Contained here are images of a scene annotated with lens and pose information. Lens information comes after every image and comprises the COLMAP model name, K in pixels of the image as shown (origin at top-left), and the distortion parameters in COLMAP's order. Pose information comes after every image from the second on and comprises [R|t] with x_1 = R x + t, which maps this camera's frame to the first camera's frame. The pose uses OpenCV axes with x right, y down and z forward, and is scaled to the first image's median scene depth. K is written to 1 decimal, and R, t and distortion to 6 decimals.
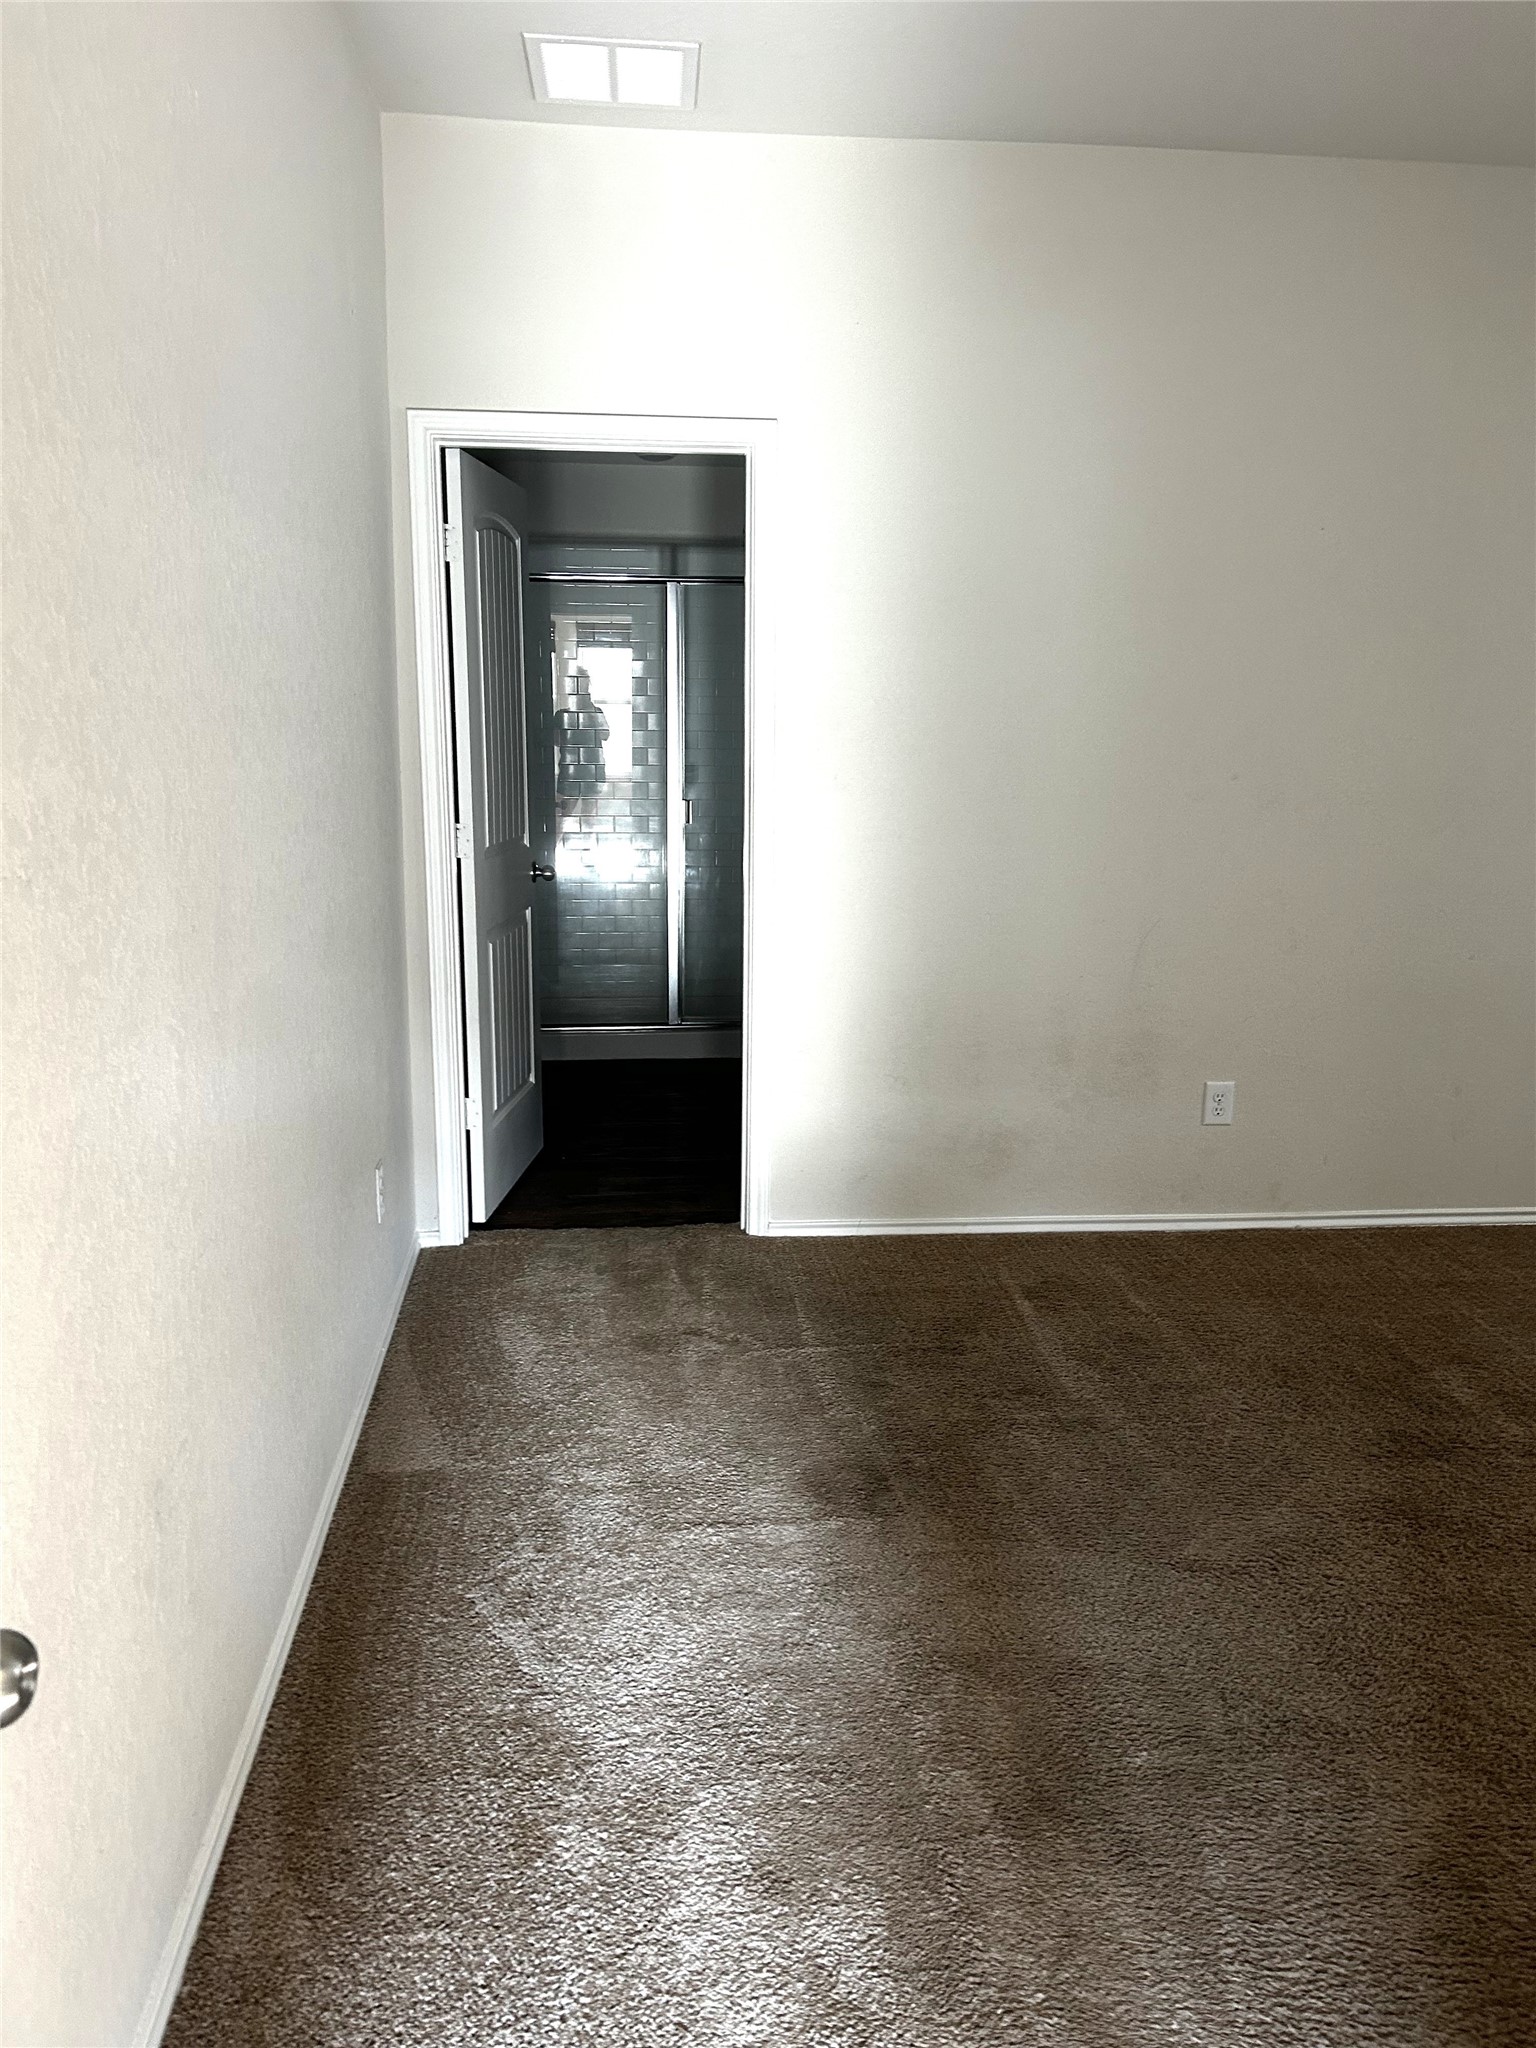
lens RADIAL K [[1537.7, 0, 770.5], [0, 1537.7, 1024.2], [0, 0, 1]] dist [0.041222, -0.041419]
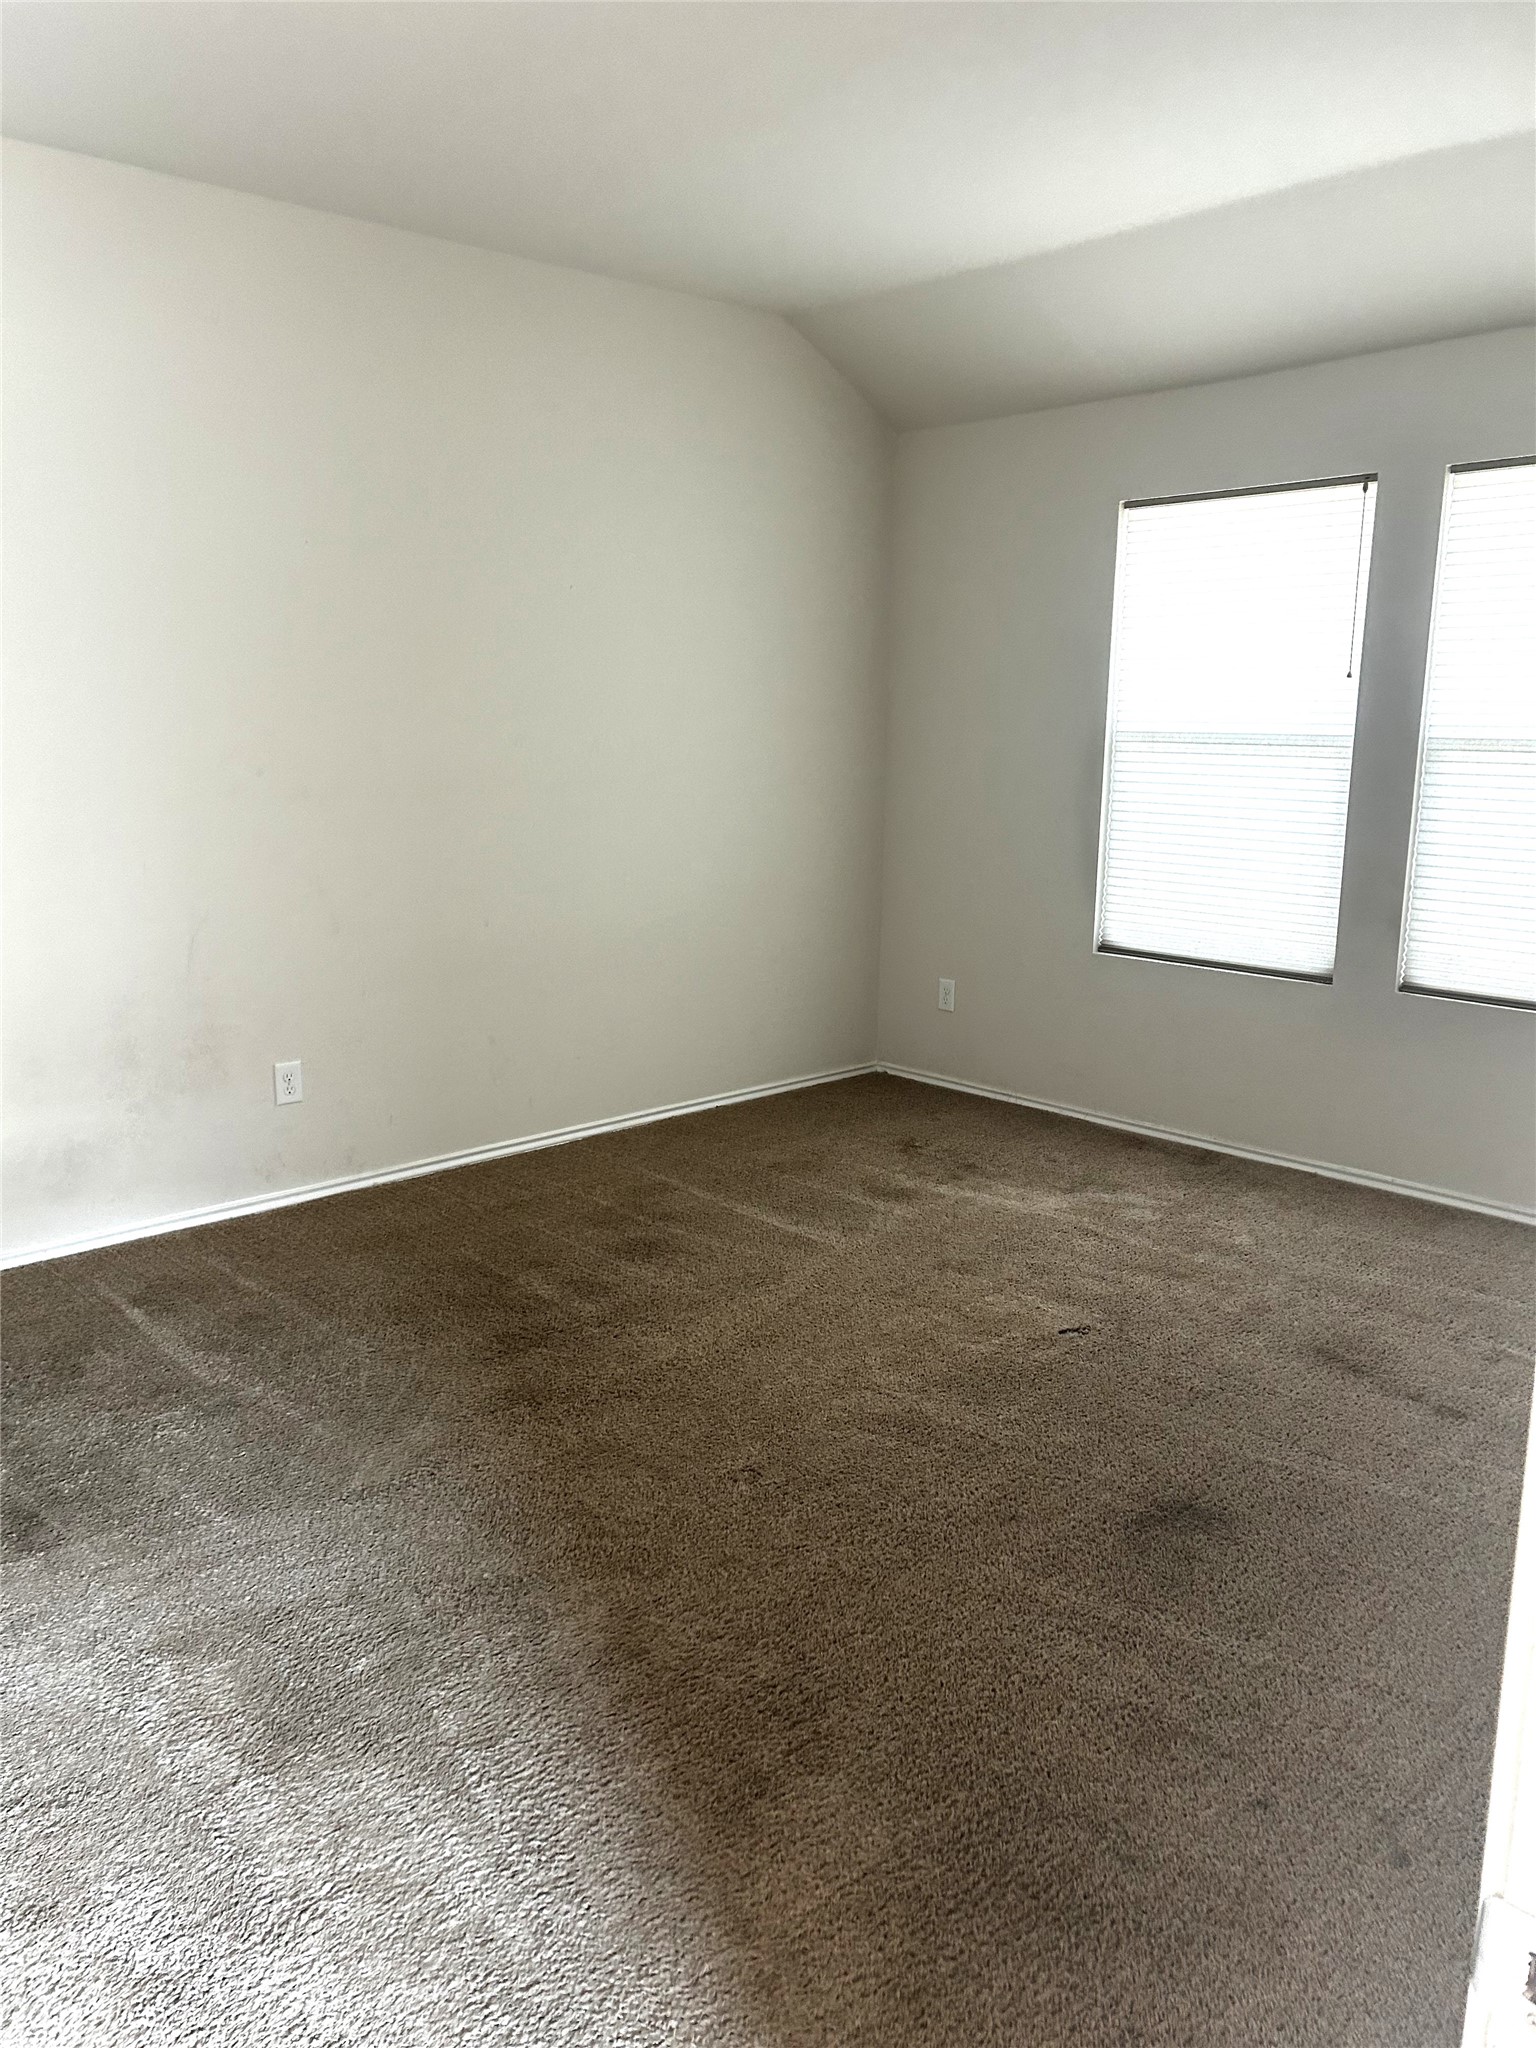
lens RADIAL K [[1537.7, 0, 762.6], [0, 1537.7, 1019.0], [0, 0, 1]] dist [0.041222, -0.041419]
pose [[0.801115, -0.130071, 0.584205, -0.092813], [0.127470, 0.990785, 0.045795, 0.001781], [-0.584778, 0.037782, 0.810313, -0.064810]]
